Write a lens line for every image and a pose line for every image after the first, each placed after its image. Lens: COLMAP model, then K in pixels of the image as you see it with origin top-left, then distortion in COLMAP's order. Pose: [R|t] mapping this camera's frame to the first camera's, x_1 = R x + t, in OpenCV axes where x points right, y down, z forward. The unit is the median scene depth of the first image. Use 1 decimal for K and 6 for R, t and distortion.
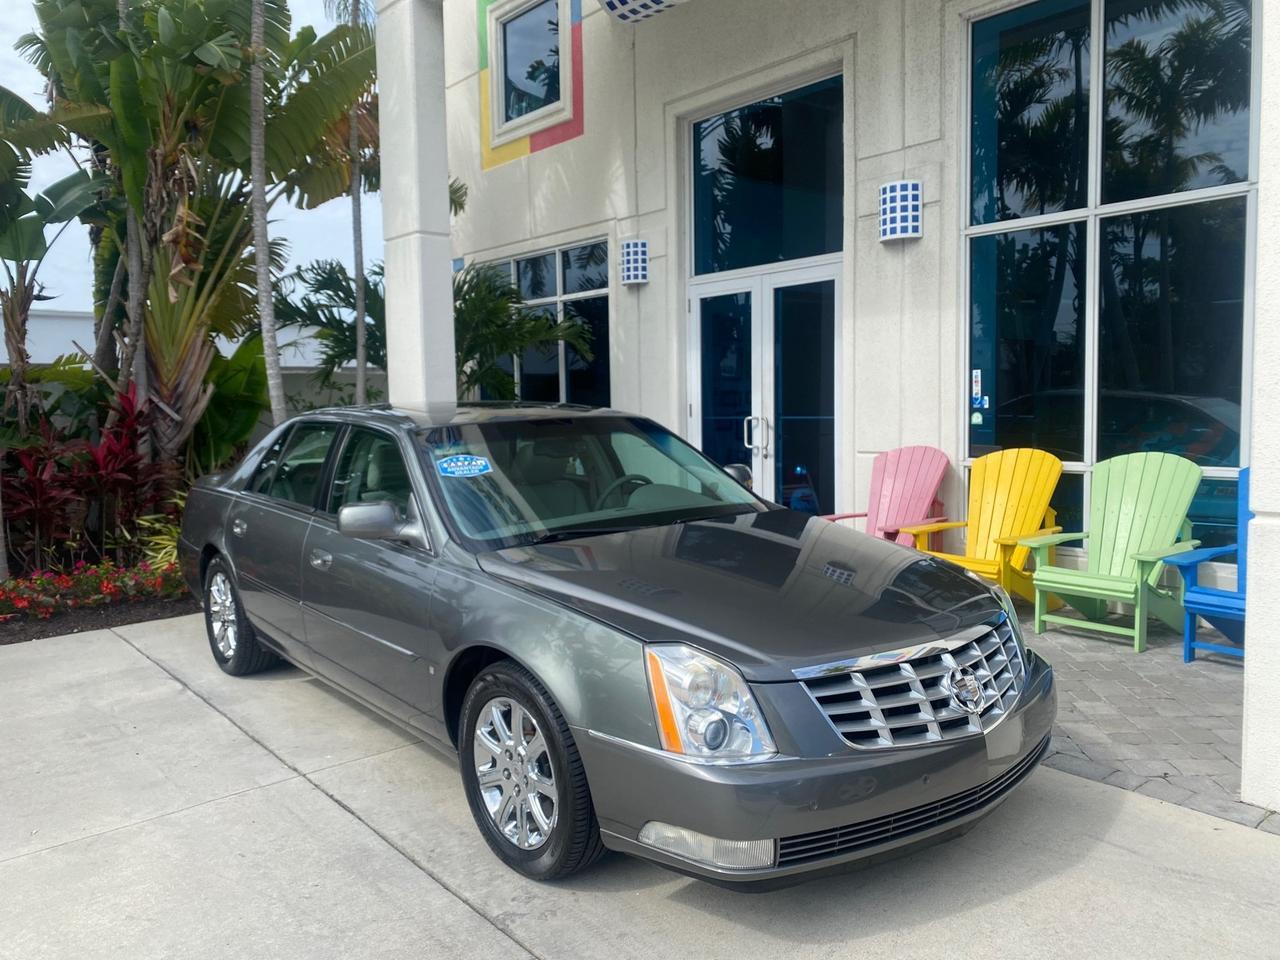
lens RADIAL K [[996.6, 0, 642.2], [0, 996.6, 480.9], [0, 0, 1]] dist [0.058979, -0.129471]
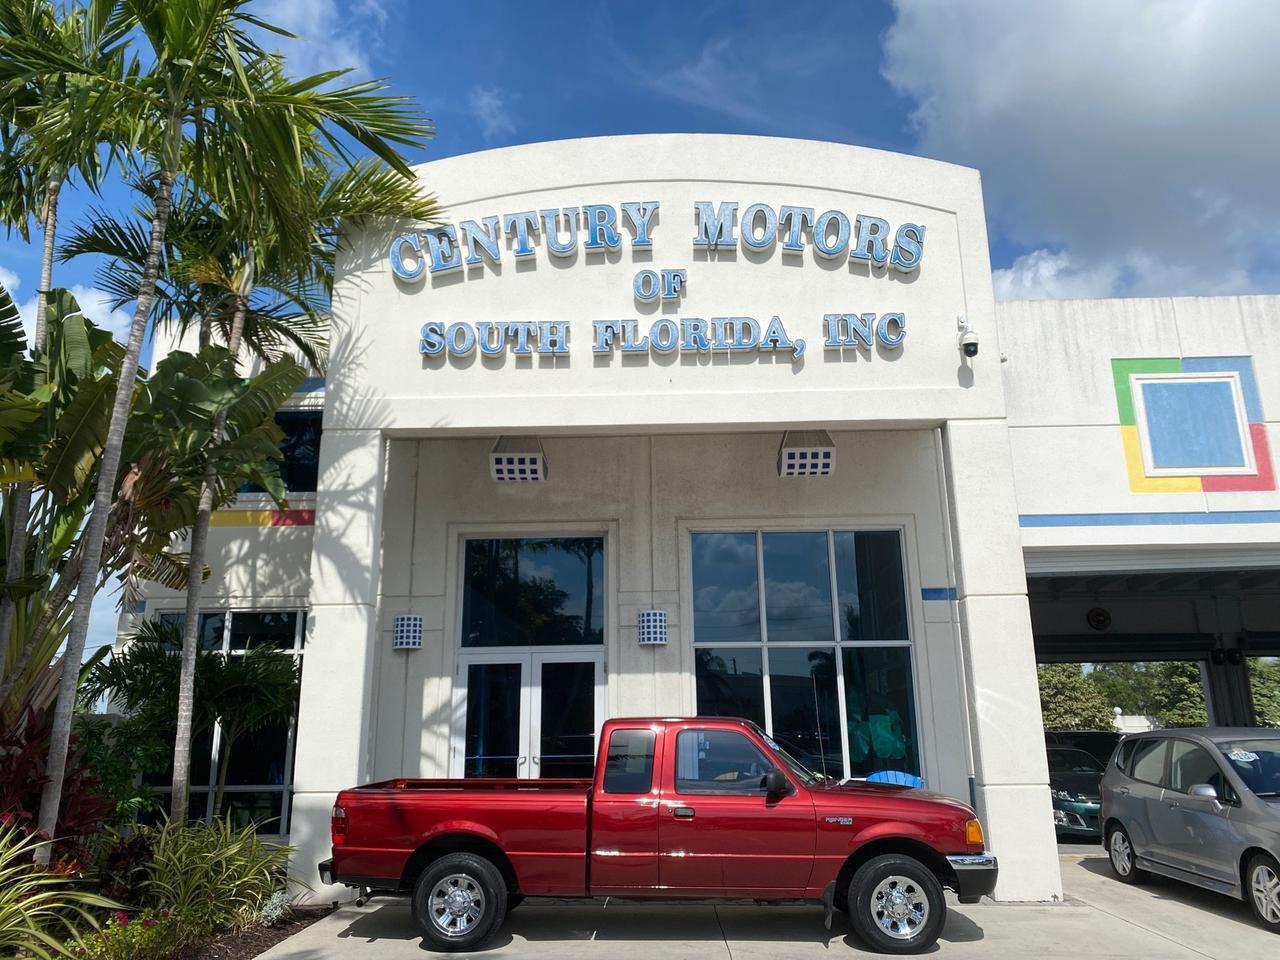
lens RADIAL K [[996.6, 0, 642.2], [0, 996.6, 480.9], [0, 0, 1]] dist [0.058979, -0.129471]
pose [[0.663415, 0.193952, 0.722677, -1.026185], [0.058274, 0.949496, -0.308321, 0.015044], [-0.745979, 0.246658, 0.618608, -0.091725]]
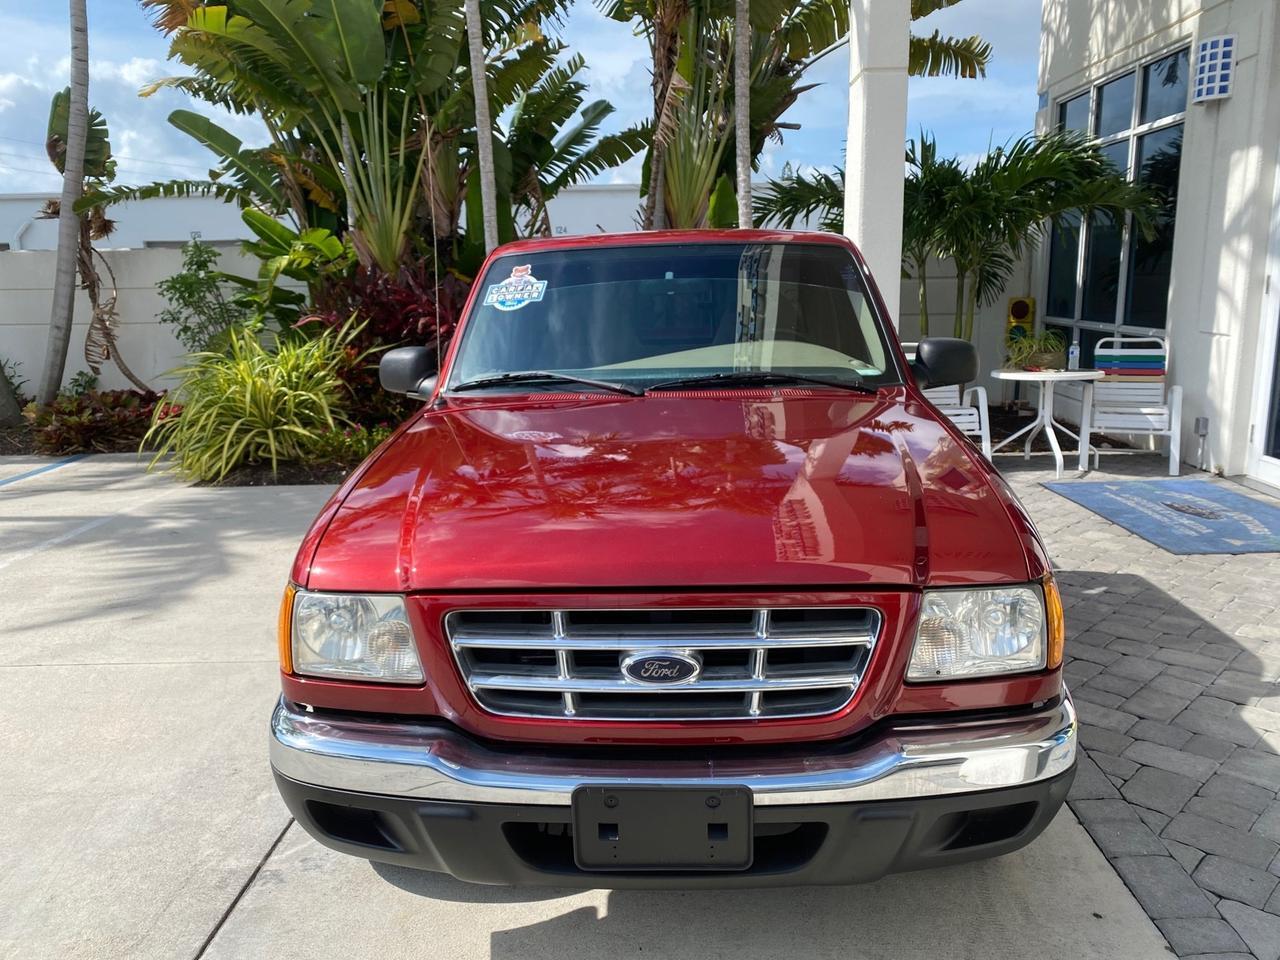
lens RADIAL K [[999.2, 0, 641.6], [0, 999.2, 477.0], [0, 0, 1]] dist [0.009093, -0.012214]
pose [[0.744866, 0.133680, -0.653685, 0.254046], [-0.046326, 0.987721, 0.149203, -0.027262], [0.665604, -0.080853, 0.741912, 0.235977]]
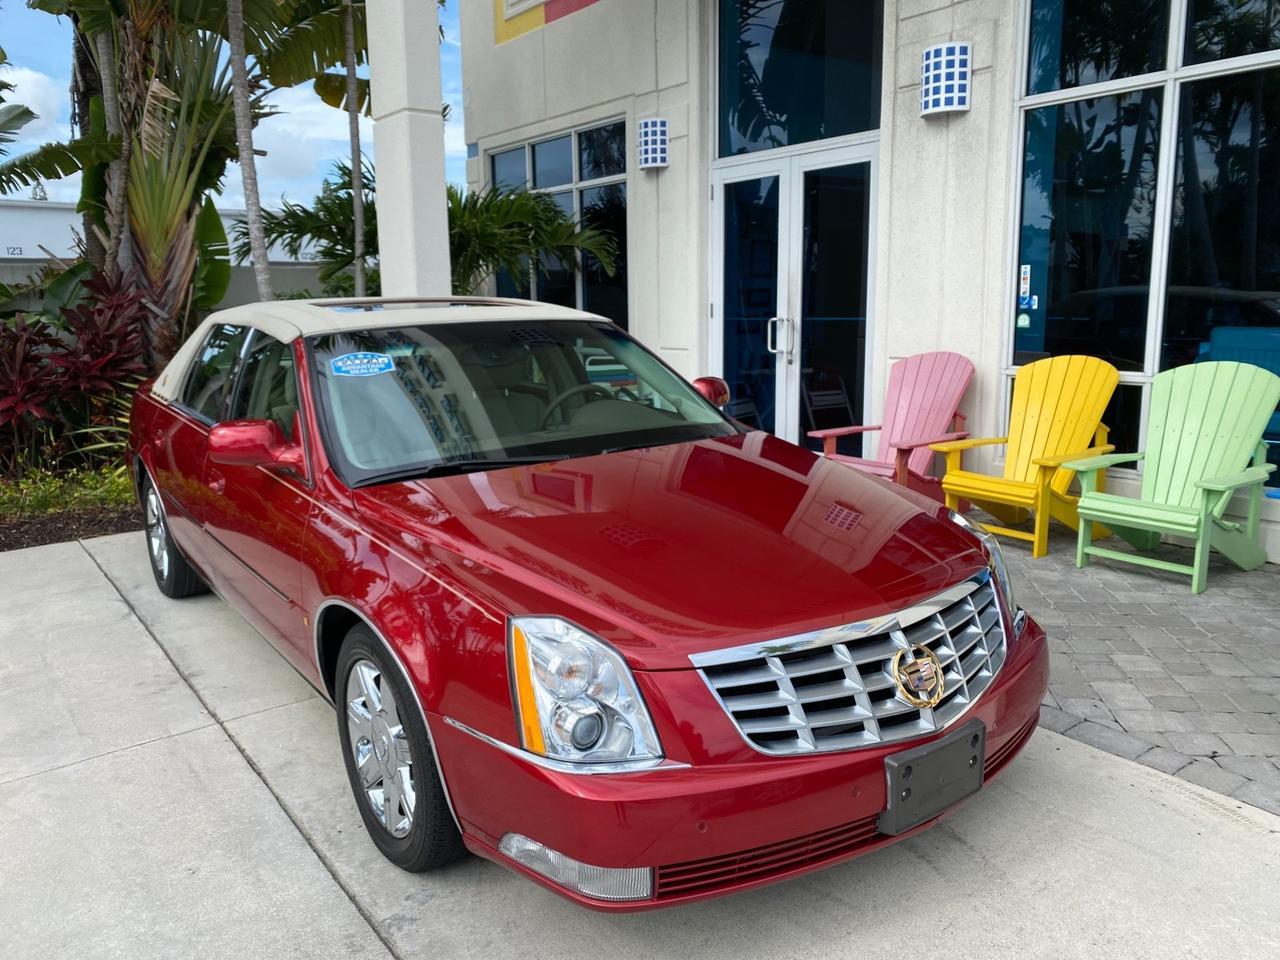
lens RADIAL K [[1001.4, 0, 640.0], [0, 1001.4, 480.0], [0, 0, 1]] dist [-0.004739, 0.009831]
pose [[0.998382, 0.013863, -0.055150, 0.045763], [-0.008292, 0.994954, 0.099994, -0.008031], [0.056258, -0.099375, 0.993458, 0.087875]]
